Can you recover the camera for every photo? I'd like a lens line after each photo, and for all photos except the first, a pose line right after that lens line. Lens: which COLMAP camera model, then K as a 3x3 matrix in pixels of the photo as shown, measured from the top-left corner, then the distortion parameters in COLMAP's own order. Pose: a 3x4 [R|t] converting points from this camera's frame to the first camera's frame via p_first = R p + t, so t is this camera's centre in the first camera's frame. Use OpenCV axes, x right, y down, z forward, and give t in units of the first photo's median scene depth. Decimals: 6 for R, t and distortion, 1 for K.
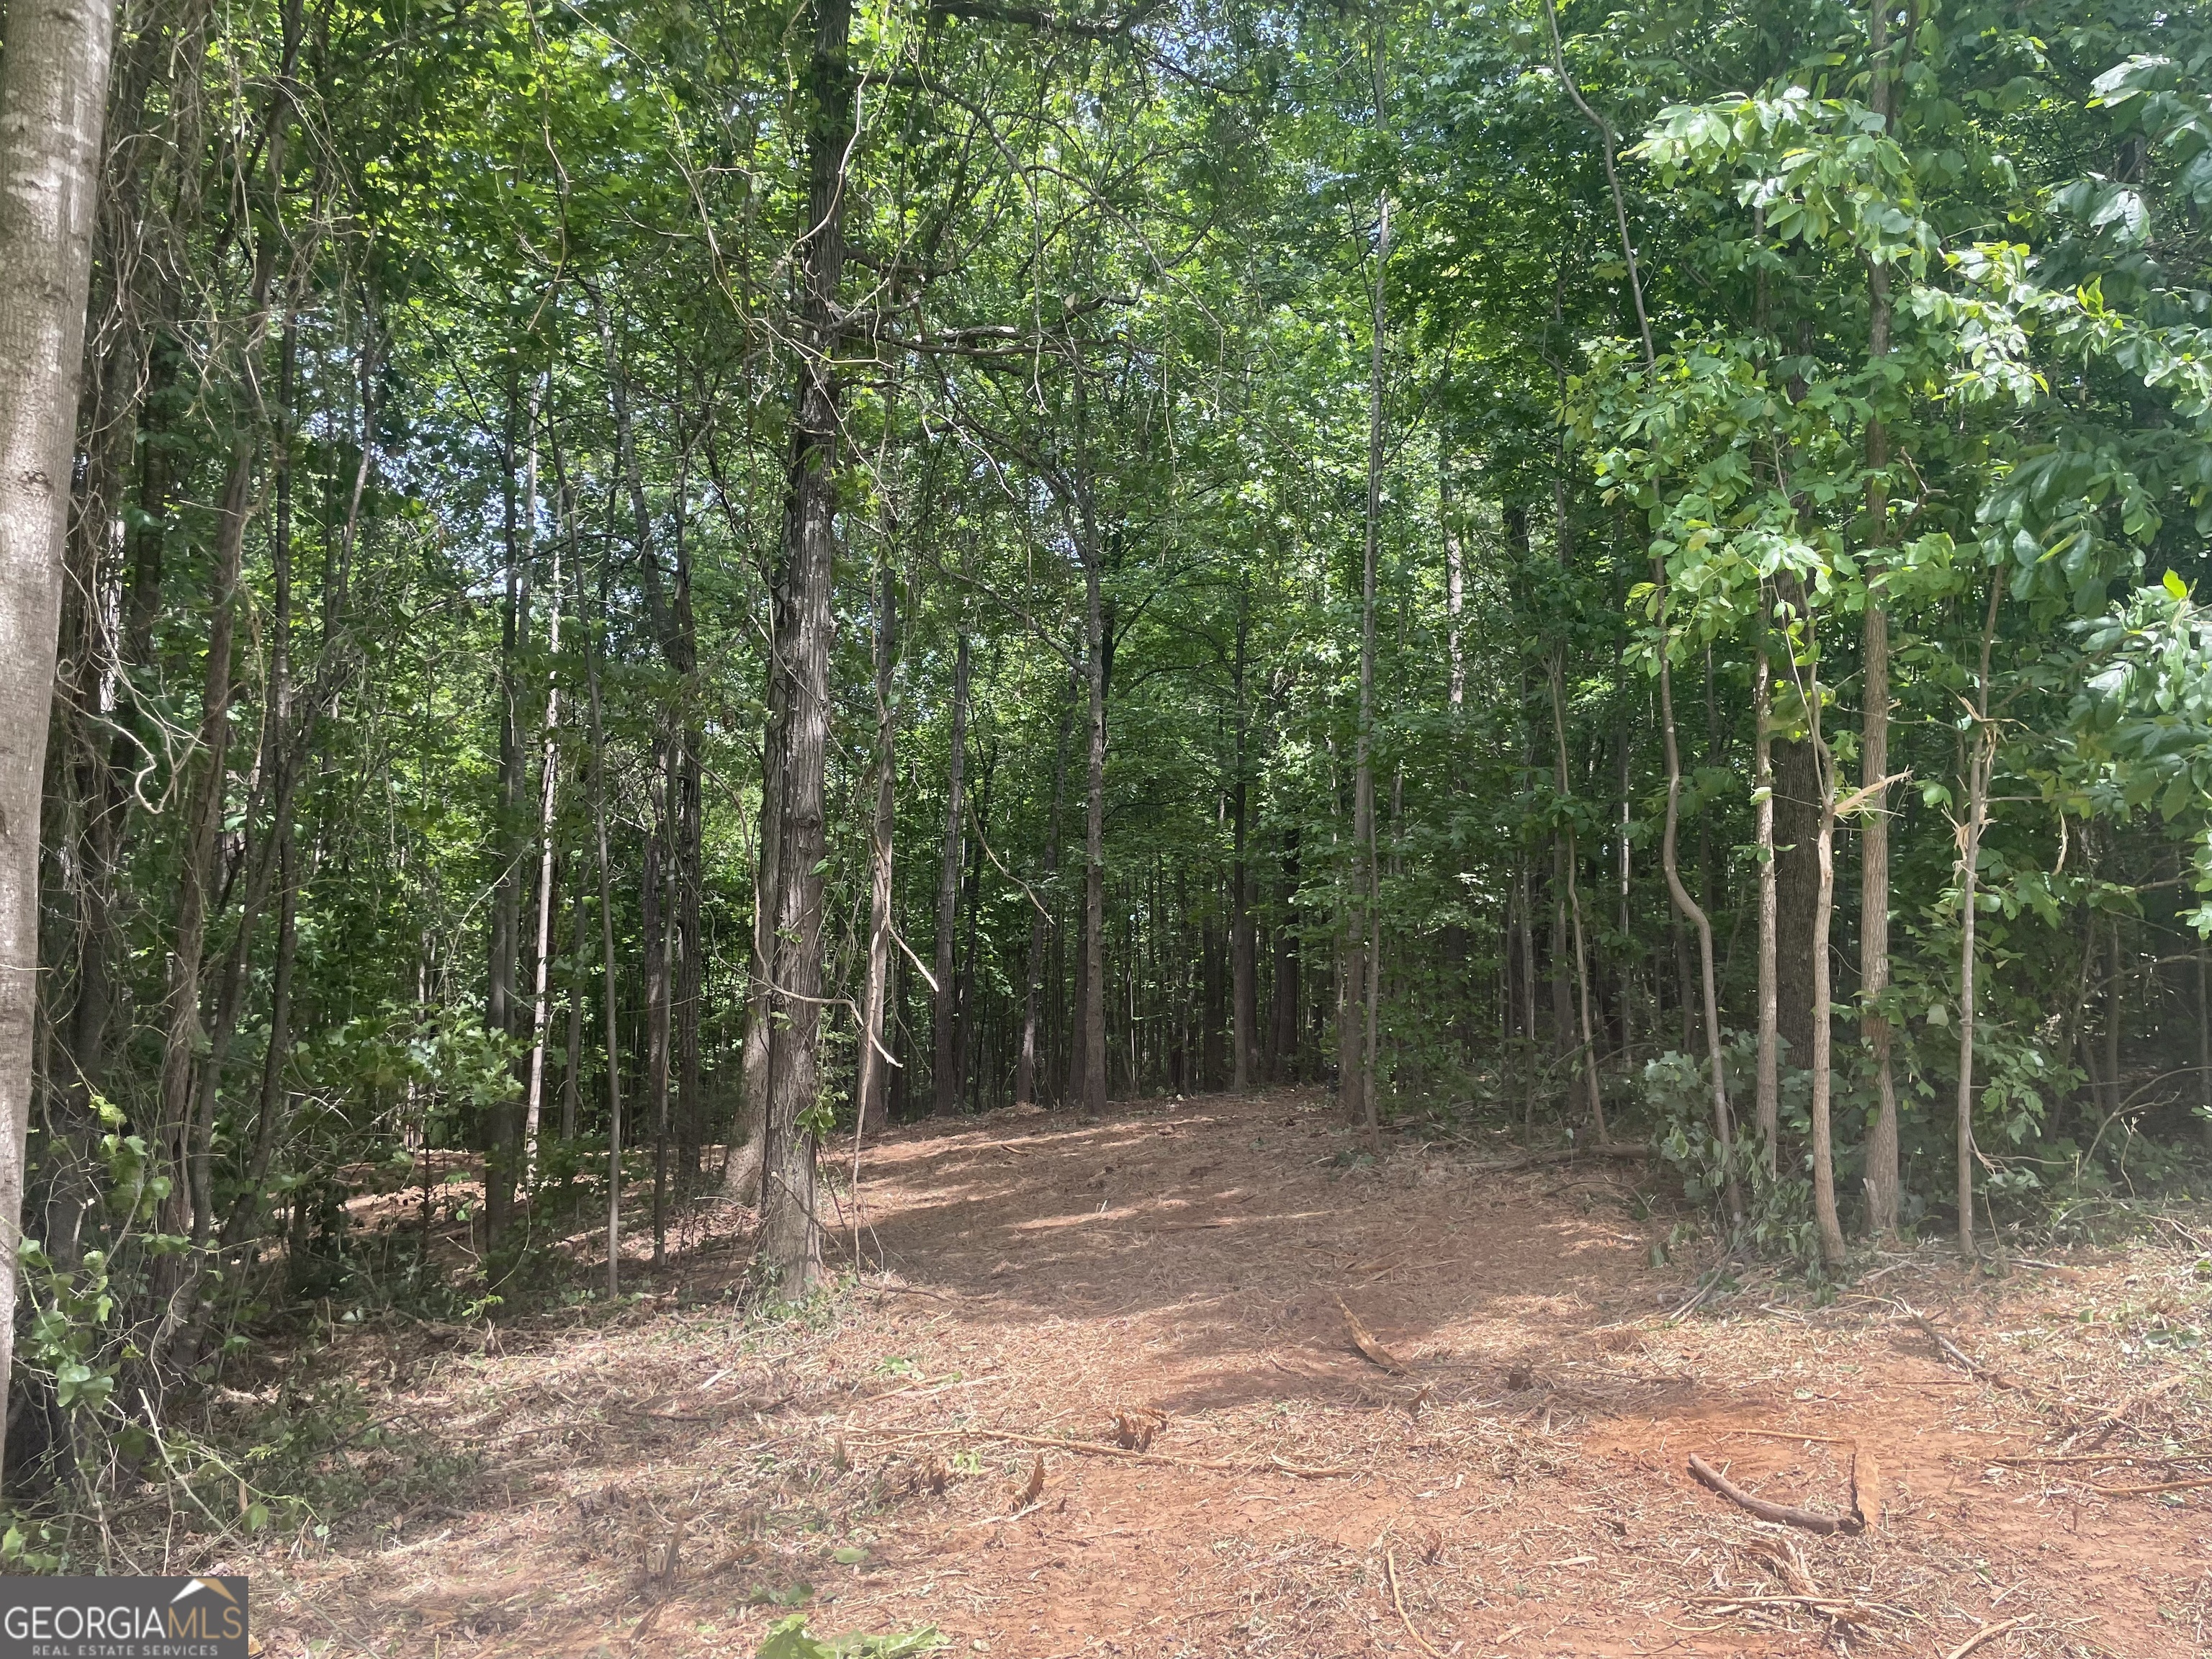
lens RADIAL K [[1645.0, 0, 1120.6], [0, 1645.0, 819.3], [0, 0, 1]] dist [0.114153, -0.133482]
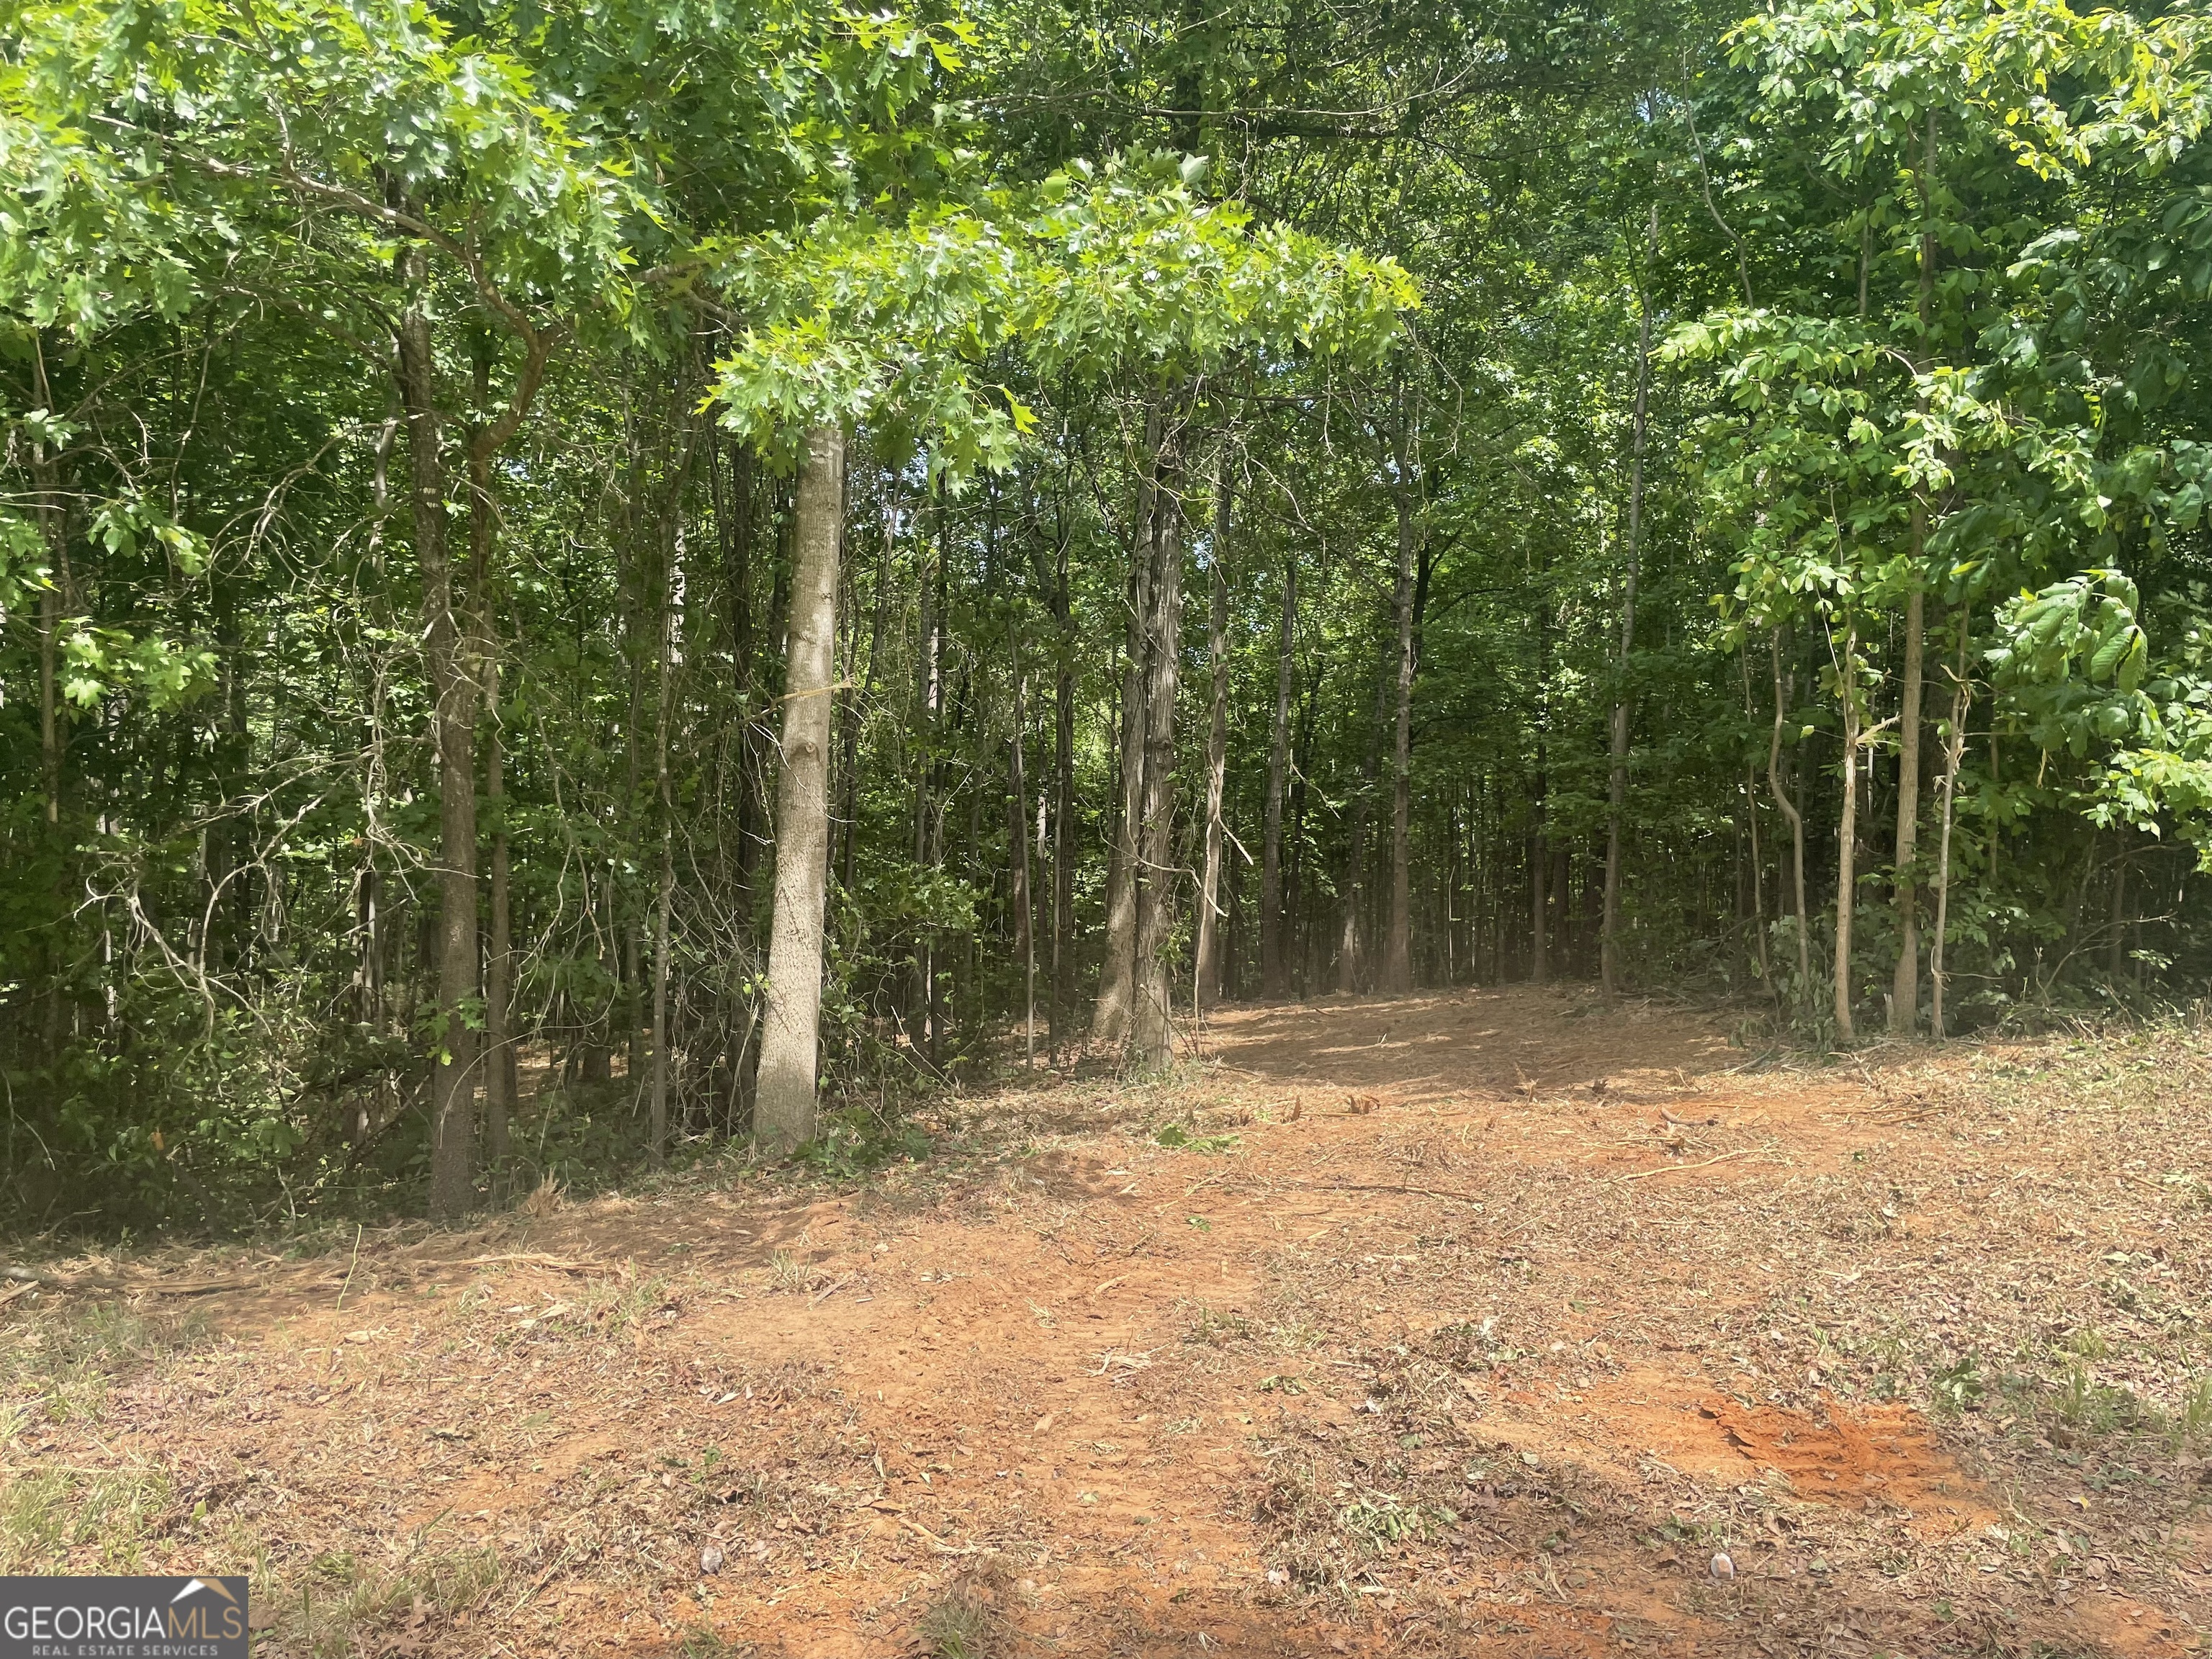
lens RADIAL K [[1659.6, 0, 1107.4], [0, 1659.6, 833.6], [0, 0, 1]] dist [0.095502, -0.106027]
pose [[0.978224, 0.012616, -0.207168, 0.033958], [0.000799, 0.997915, 0.064542, -0.008105], [0.207550, -0.063302, 0.976174, -0.228946]]
